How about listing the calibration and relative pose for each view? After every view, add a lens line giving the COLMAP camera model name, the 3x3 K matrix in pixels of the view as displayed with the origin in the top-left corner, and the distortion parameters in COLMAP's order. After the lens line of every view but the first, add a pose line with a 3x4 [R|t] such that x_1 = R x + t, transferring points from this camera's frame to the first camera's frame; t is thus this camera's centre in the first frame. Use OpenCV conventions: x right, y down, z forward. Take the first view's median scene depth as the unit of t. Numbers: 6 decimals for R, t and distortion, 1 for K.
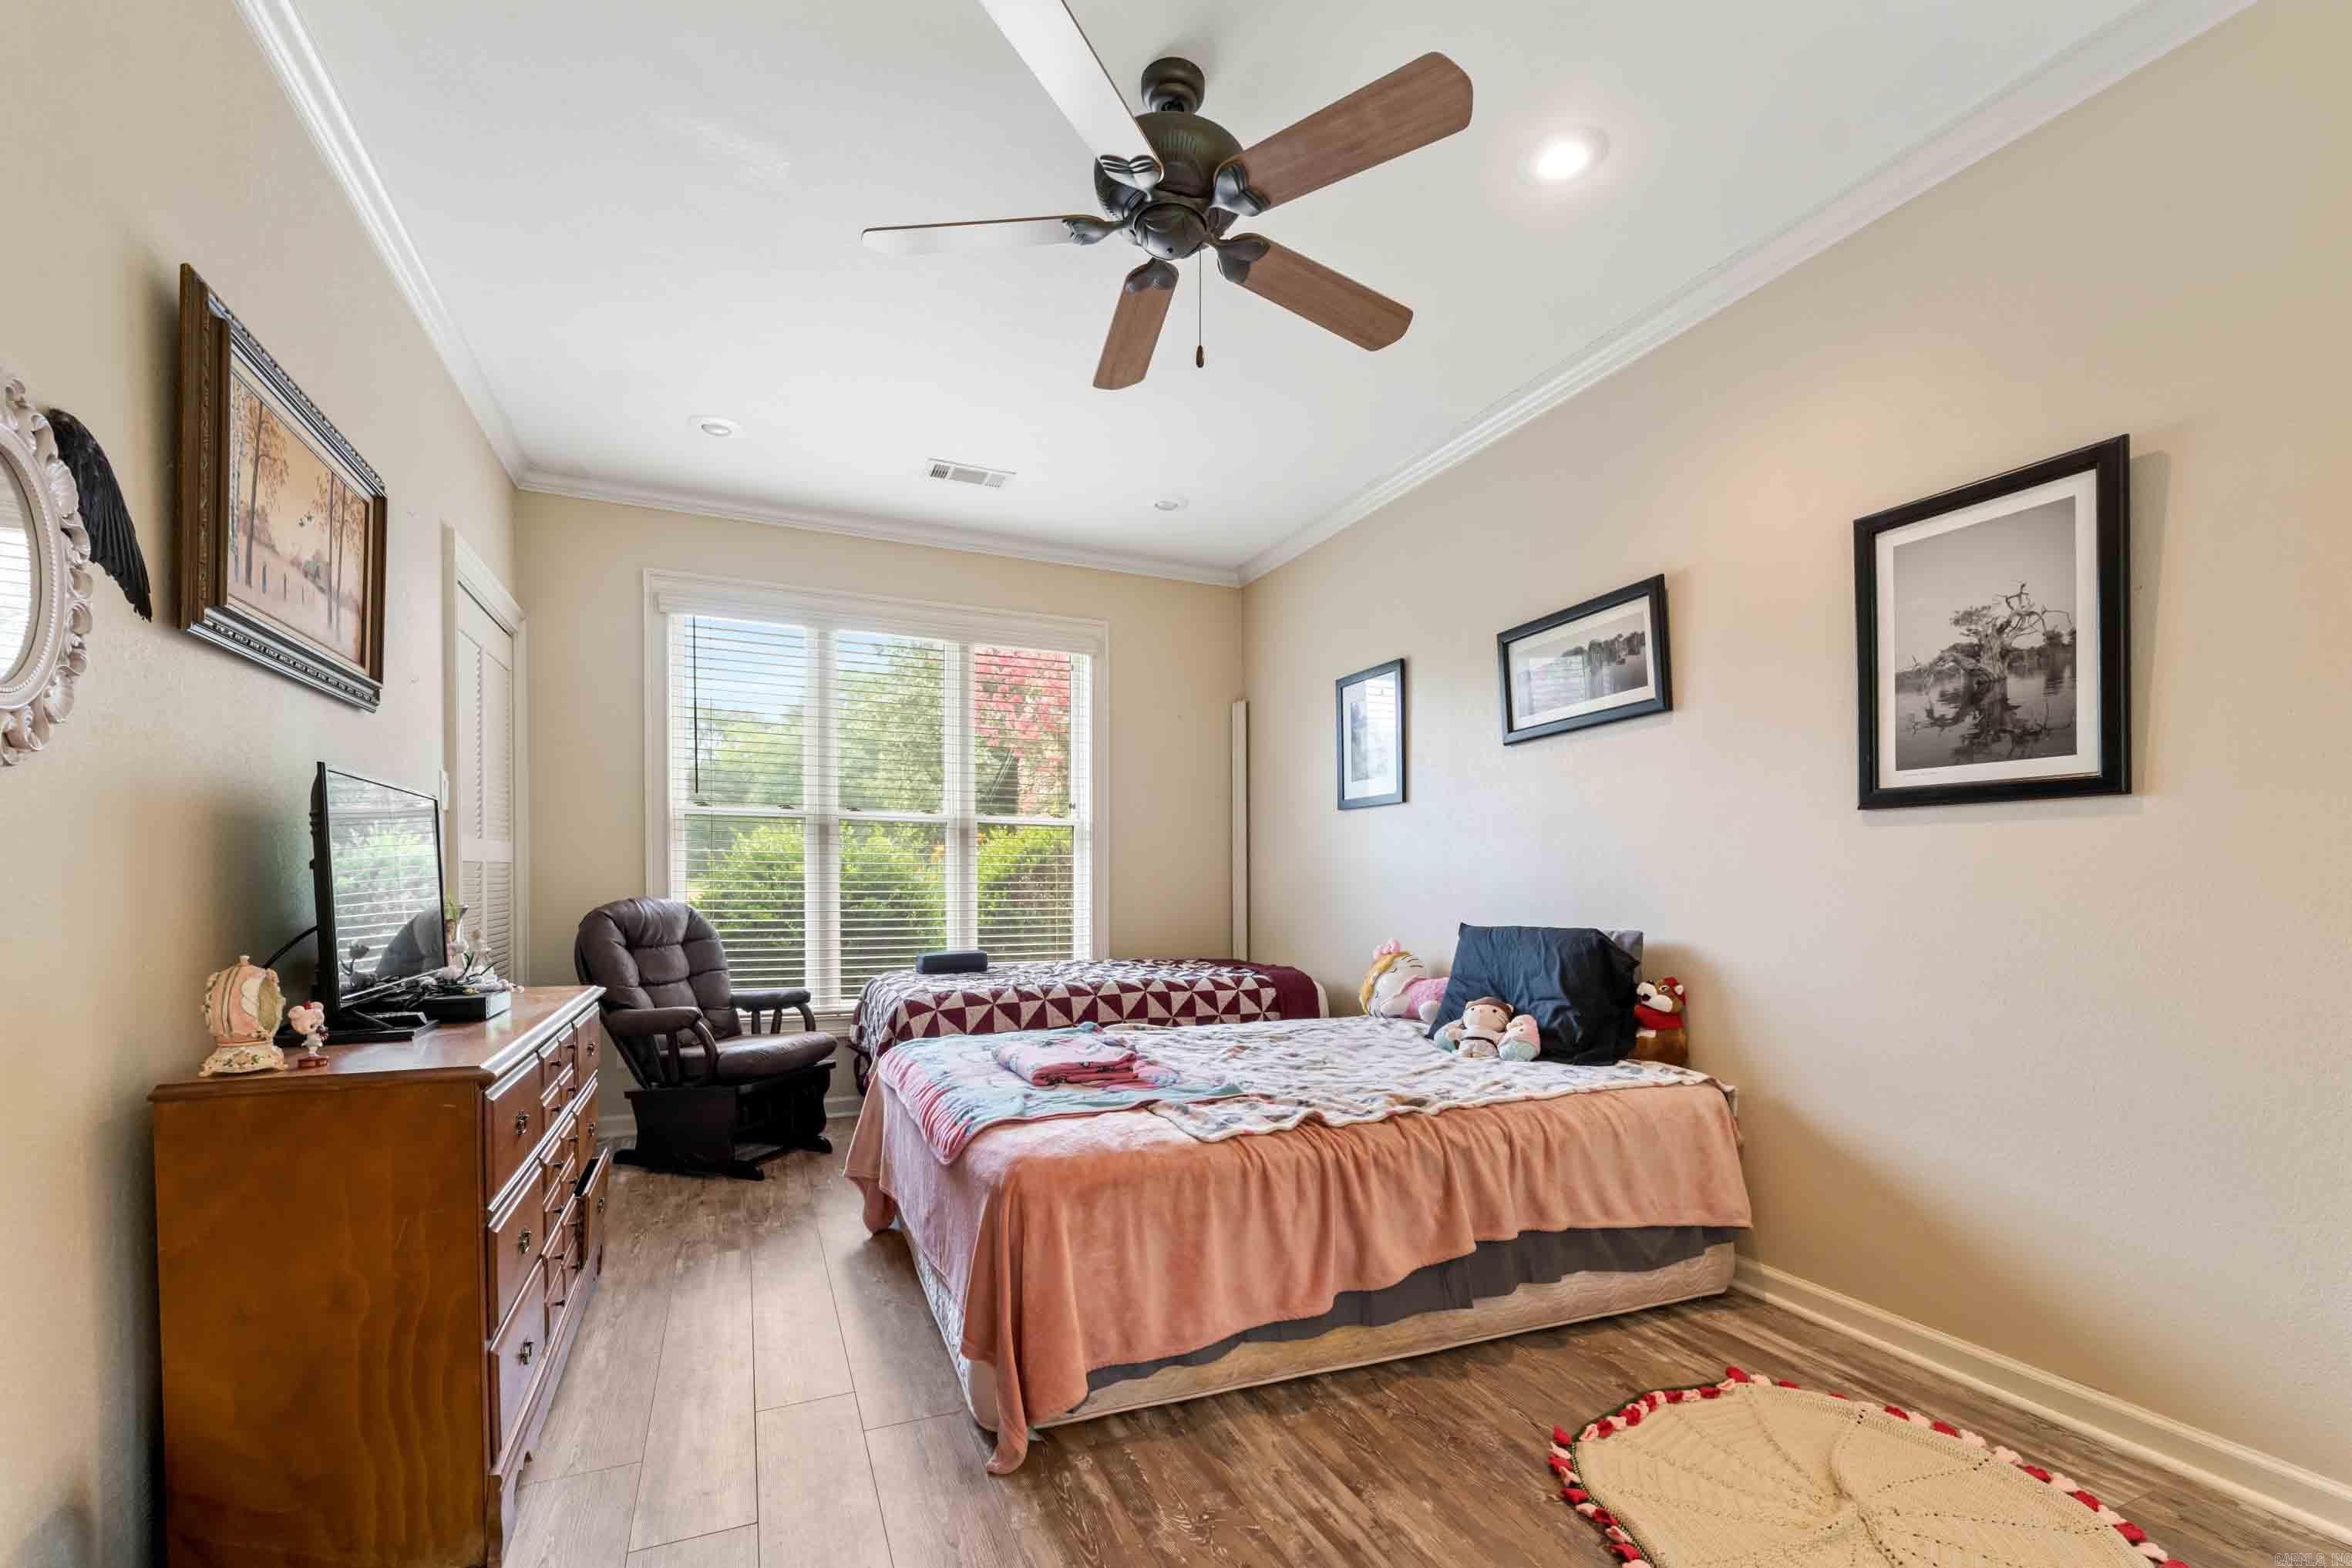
lens RADIAL K [[1004.4, 0, 1176.6], [0, 1004.4, 901.0], [0, 0, 1]] dist [0.001855, 0.000213]
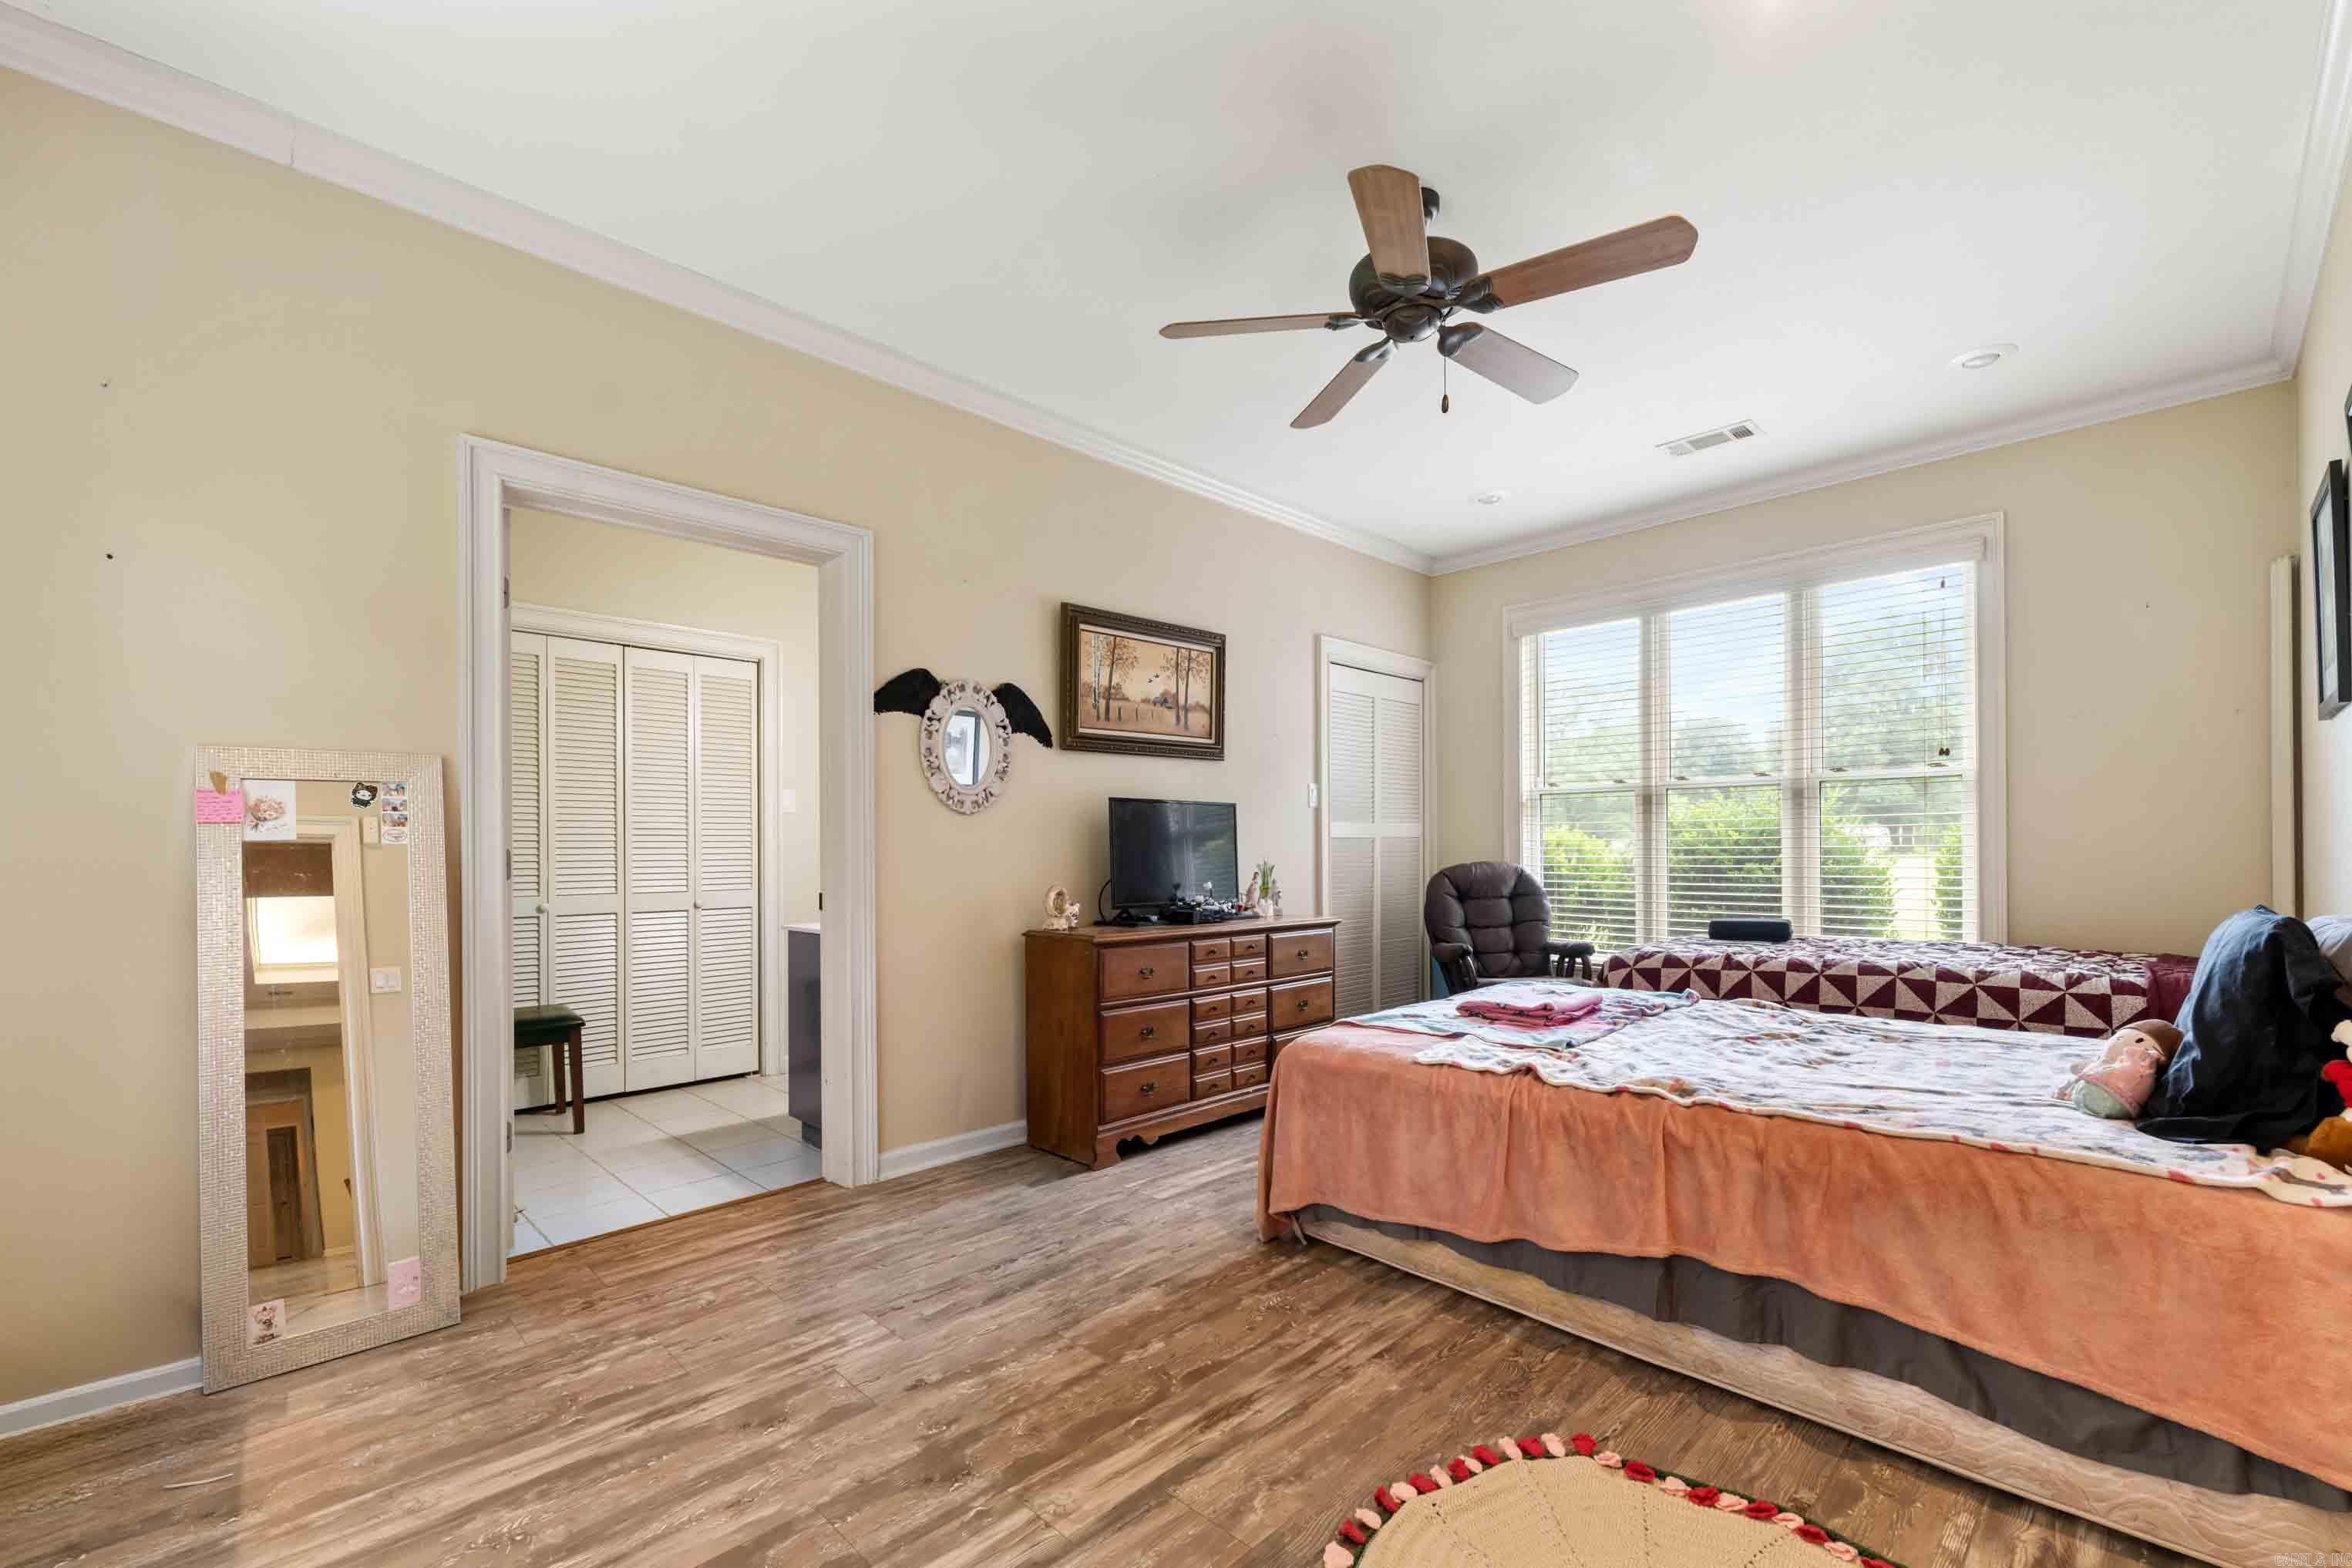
lens RADIAL K [[983.1, 0, 1164.0], [0, 983.1, 854.5], [0, 0, 1]] dist [0.001008, -0.000054]
pose [[0.349412, -0.004005, -0.936961, 0.805758], [-0.009388, 0.999926, -0.007775, 0.002051], [0.936922, 0.011513, 0.349349, 0.235254]]
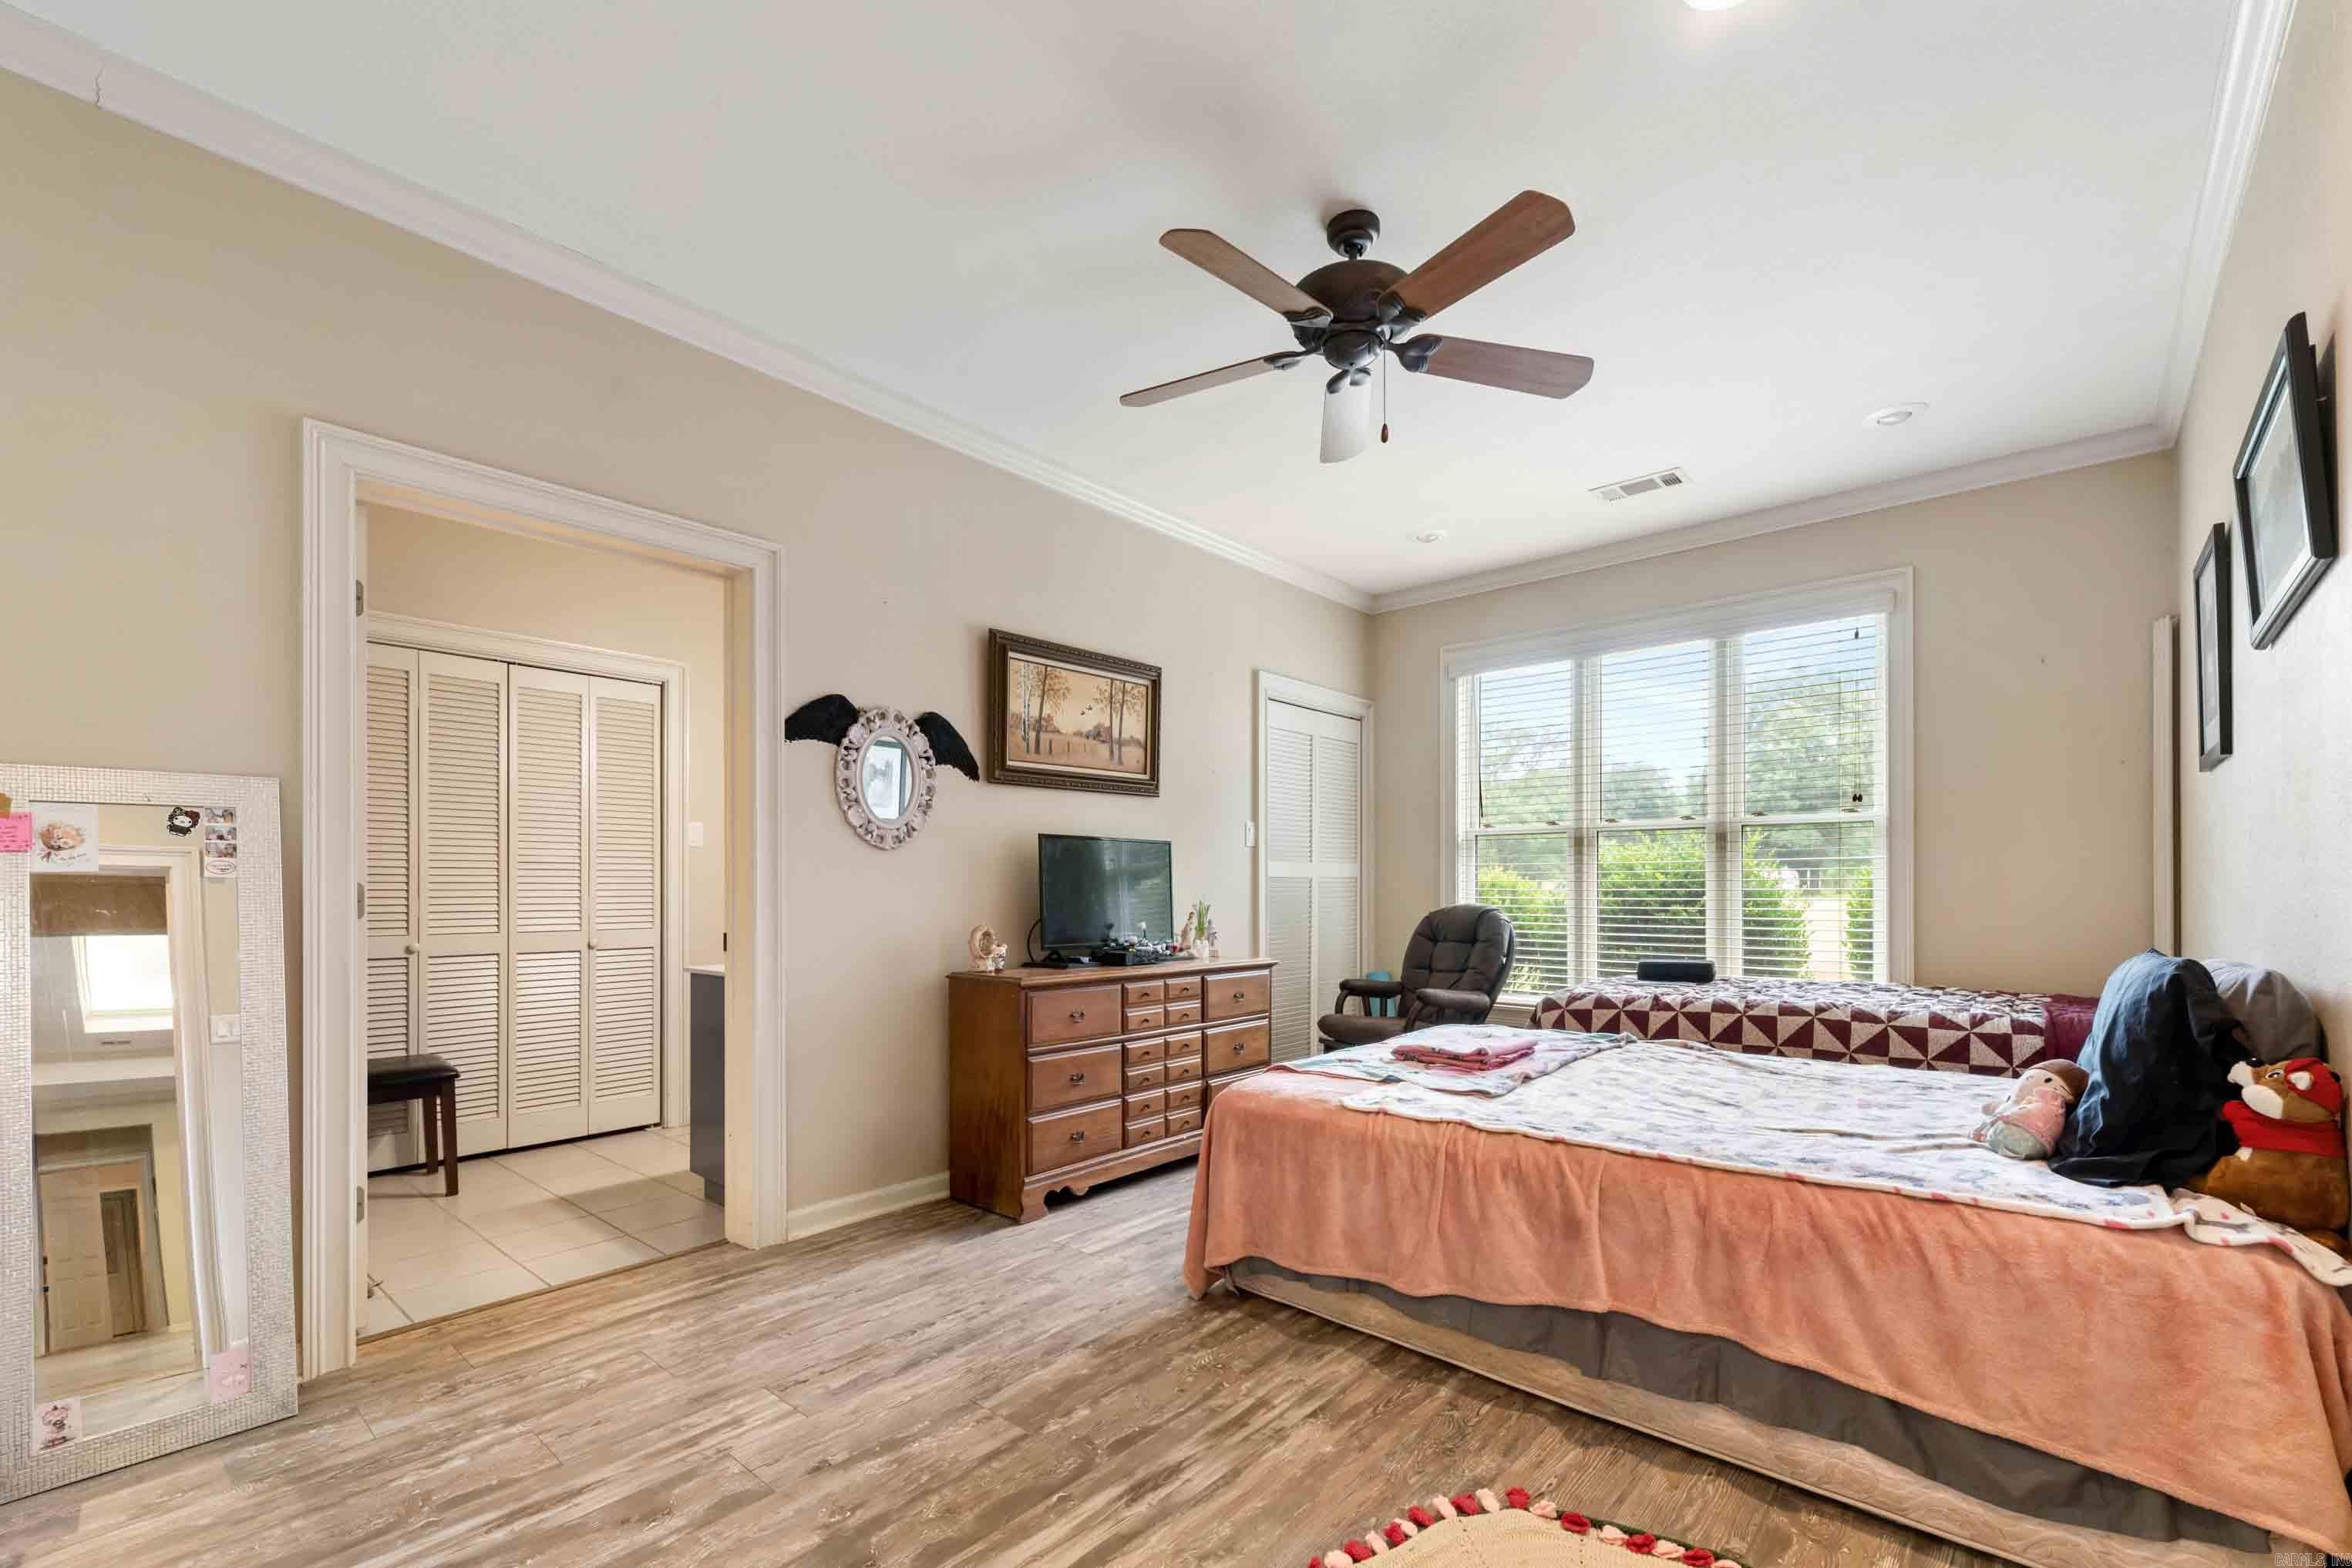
lens RADIAL K [[990.7, 0, 1188.2], [0, 990.7, 886.2], [0, 0, 1]] dist [-0.001403, -0.000424]
pose [[0.428807, -0.008372, -0.903357, 0.772564], [-0.014224, 0.999771, -0.016017, 0.001138], [0.903284, 0.019717, 0.428589, 0.257857]]
